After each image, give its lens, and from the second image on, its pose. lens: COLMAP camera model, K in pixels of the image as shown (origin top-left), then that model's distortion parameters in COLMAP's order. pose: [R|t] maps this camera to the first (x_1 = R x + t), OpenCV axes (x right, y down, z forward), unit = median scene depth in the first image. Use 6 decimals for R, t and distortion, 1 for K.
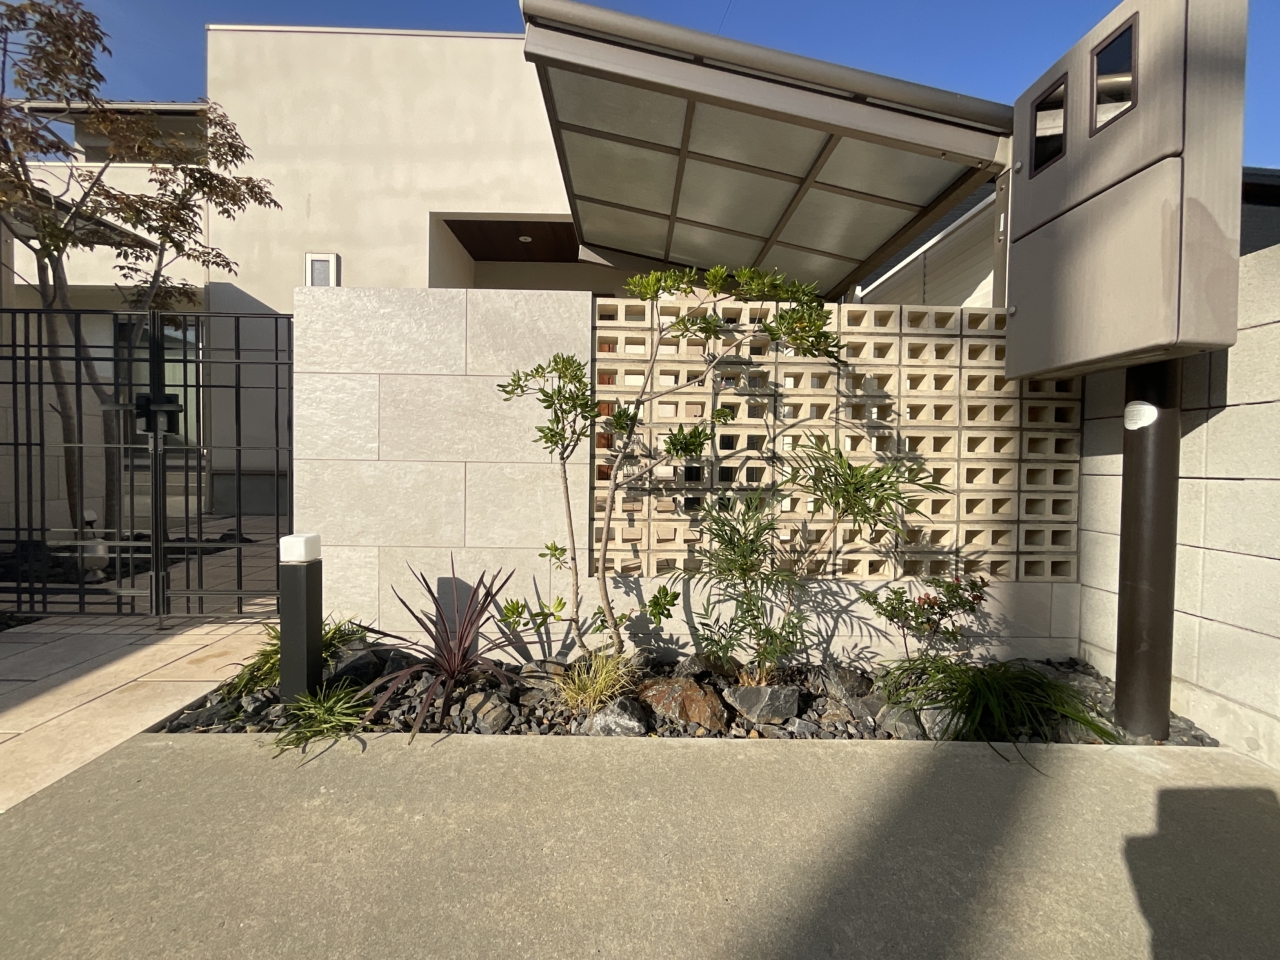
lens RADIAL K [[521.0, 0, 639.9], [0, 521.0, 481.5], [0, 0, 1]] dist [-0.001992, 0.000684]
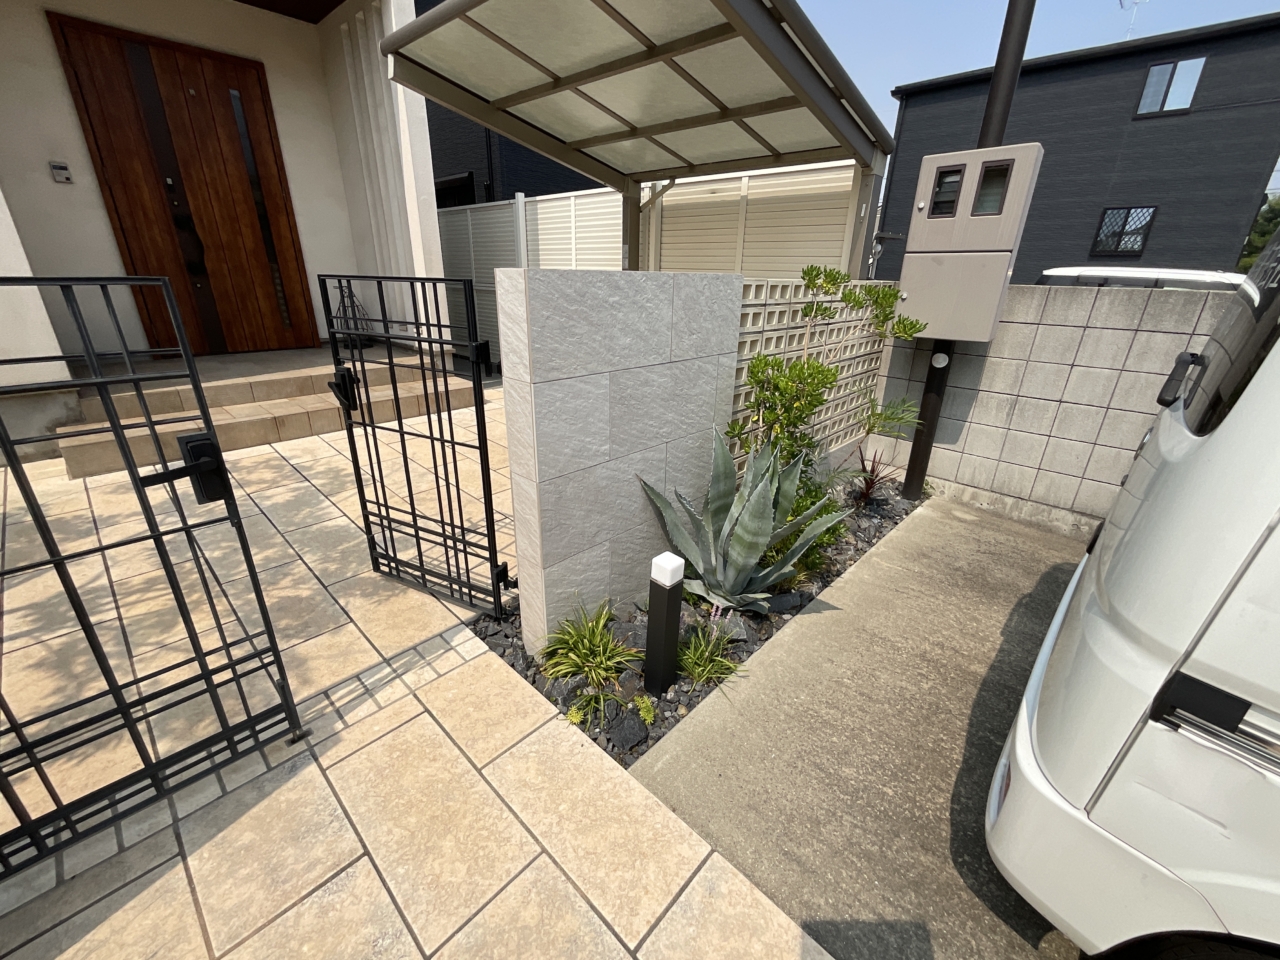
lens RADIAL K [[521.0, 0, 639.8], [0, 521.0, 481.4], [0, 0, 1]] dist [-0.001992, 0.000684]
pose [[0.693744, -0.267290, 0.668787, -1.128290], [0.006307, 0.930803, 0.365466, -0.361714], [-0.720194, -0.249322, 0.647425, 0.316571]]
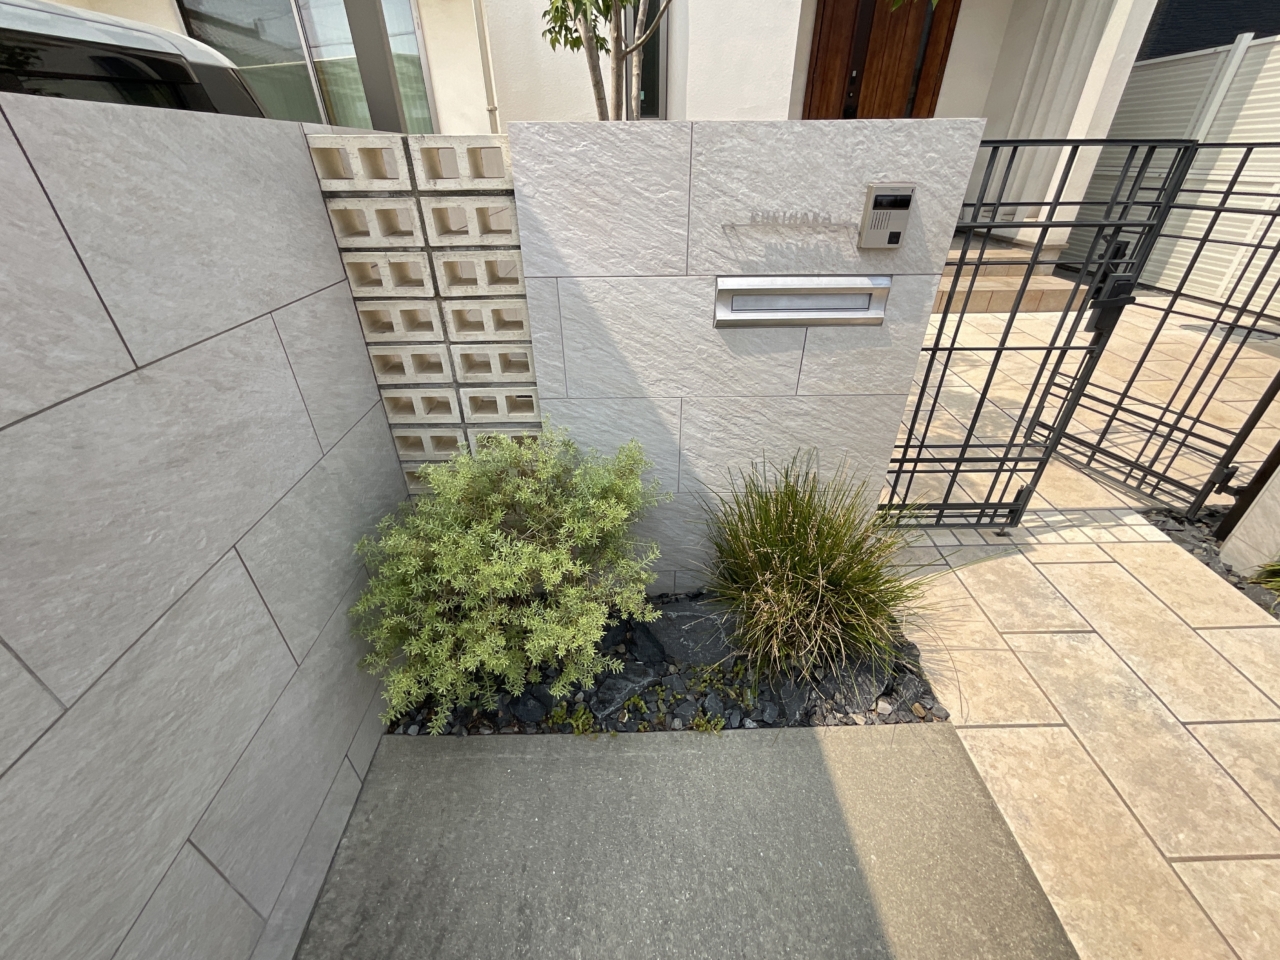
lens RADIAL K [[521.0, 0, 638.2], [0, 521.0, 477.1], [0, 0, 1]] dist [-0.001992, 0.000684]
pose [[0.999813, -0.017705, -0.007824, -1.810883], [0.019241, 0.864864, 0.501637, -0.337812], [-0.002115, -0.501693, 0.865043, 0.271640]]
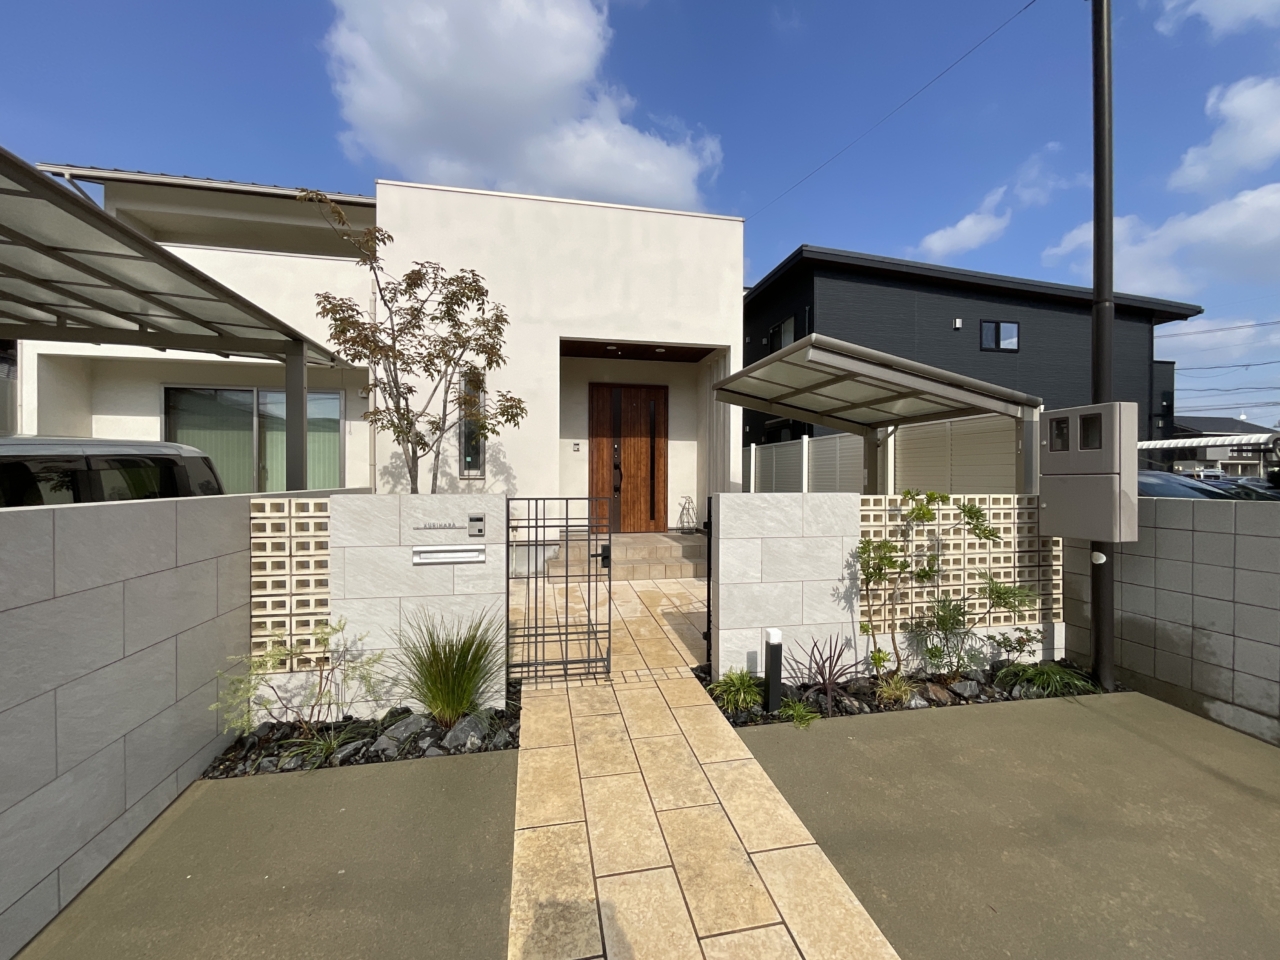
lens RADIAL K [[521.0, 0, 638.9], [0, 521.0, 479.3], [0, 0, 1]] dist [-0.001992, 0.000684]
pose [[0.983730, -0.013748, 0.179127, -1.289439], [0.017791, 0.999622, -0.020981, -0.390787], [-0.178771, 0.023826, 0.983602, -0.825827]]
